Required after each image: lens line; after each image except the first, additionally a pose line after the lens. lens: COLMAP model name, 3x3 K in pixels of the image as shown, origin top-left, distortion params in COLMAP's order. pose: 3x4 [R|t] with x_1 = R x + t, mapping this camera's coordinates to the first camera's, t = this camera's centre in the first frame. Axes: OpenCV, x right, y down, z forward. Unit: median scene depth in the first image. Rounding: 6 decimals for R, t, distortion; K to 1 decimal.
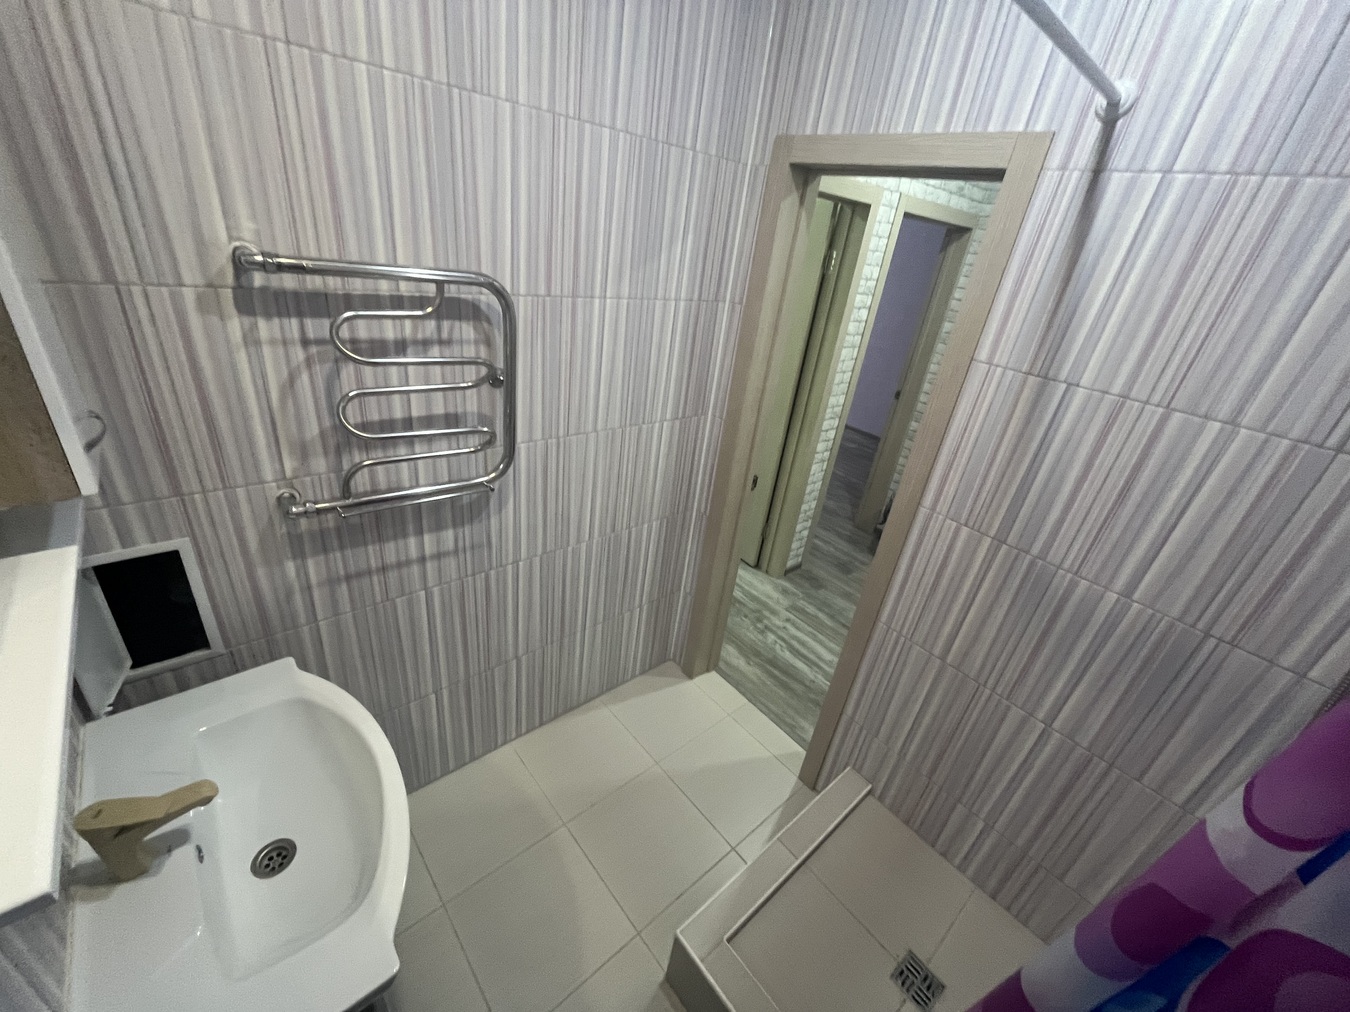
lens RADIAL K [[547.7, 0, 673.2], [0, 547.7, 512.2], [0, 0, 1]] dist [-0.002514, -0.000923]
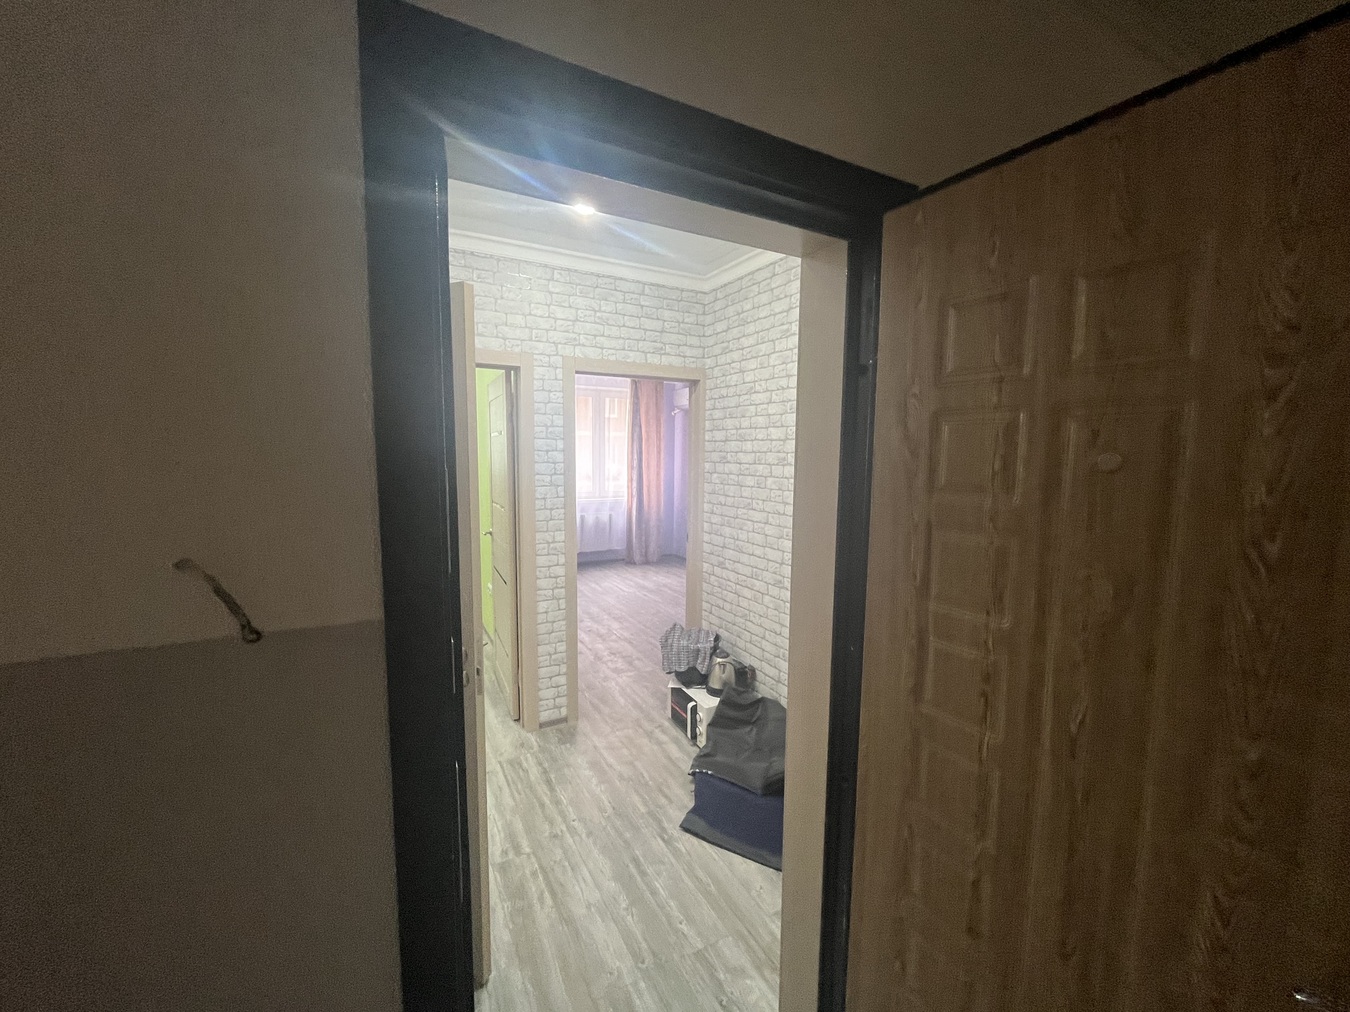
lens RADIAL K [[547.7, 0, 675.9], [0, 547.7, 511.4], [0, 0, 1]] dist [-0.002514, -0.000923]
pose [[0.972002, -0.089013, -0.217462, 0.849823], [0.001741, 0.928174, -0.372143, 0.152631], [0.234968, 0.361345, 0.902341, 0.121186]]
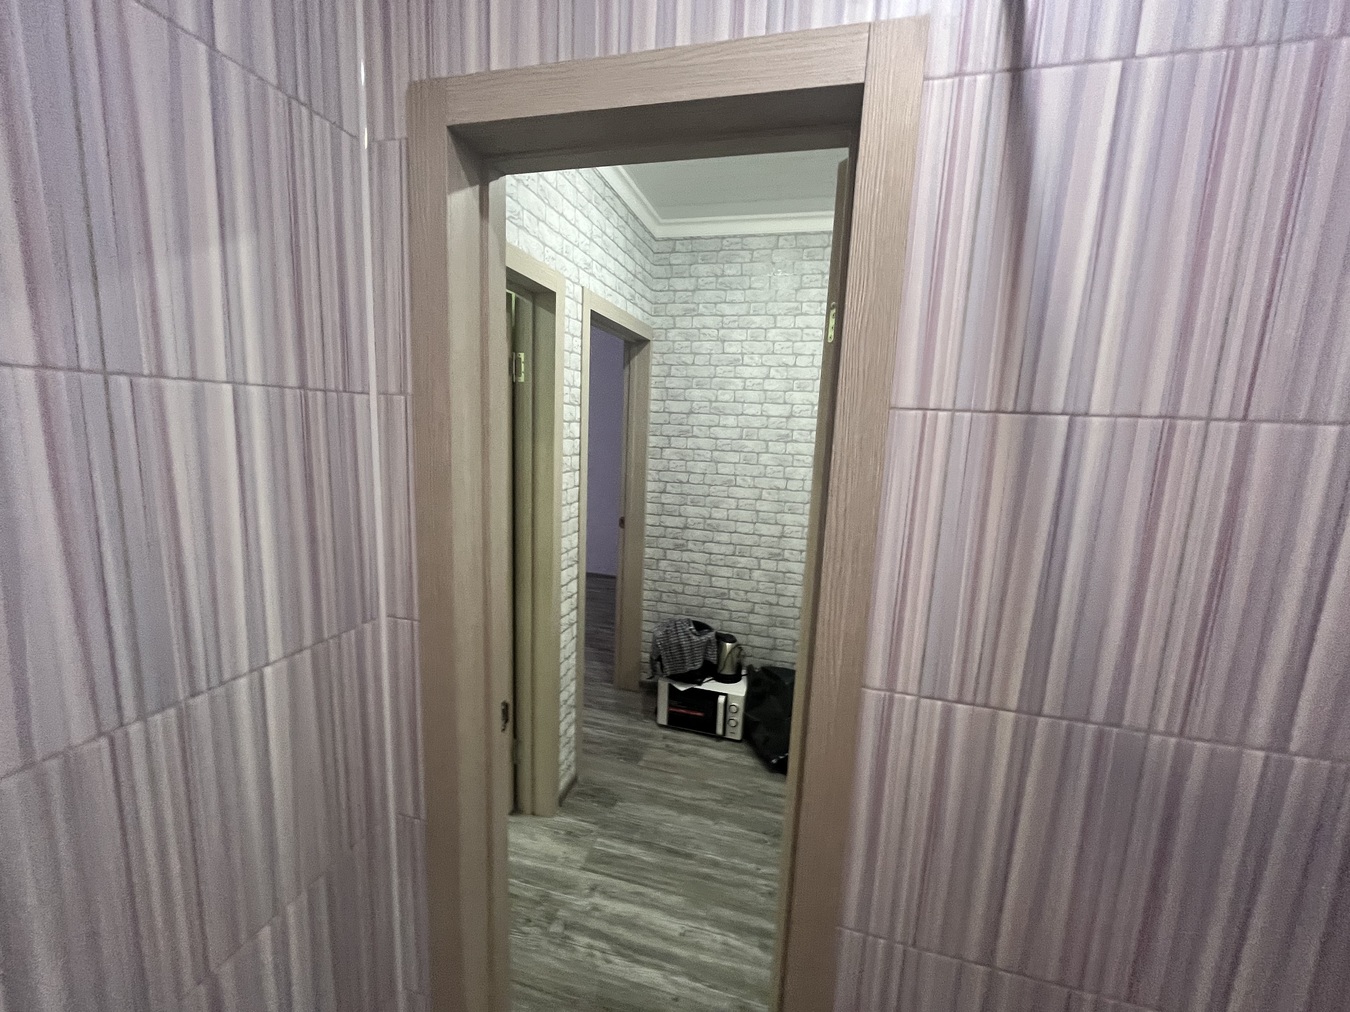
lens RADIAL K [[547.7, 0, 673.9], [0, 547.7, 509.0], [0, 0, 1]] dist [-0.002514, -0.000923]
pose [[0.825504, -0.172687, 0.537328, 0.027651], [0.311101, 0.933575, -0.177915, -0.078637], [-0.470913, 0.314033, 0.824394, 0.348177]]
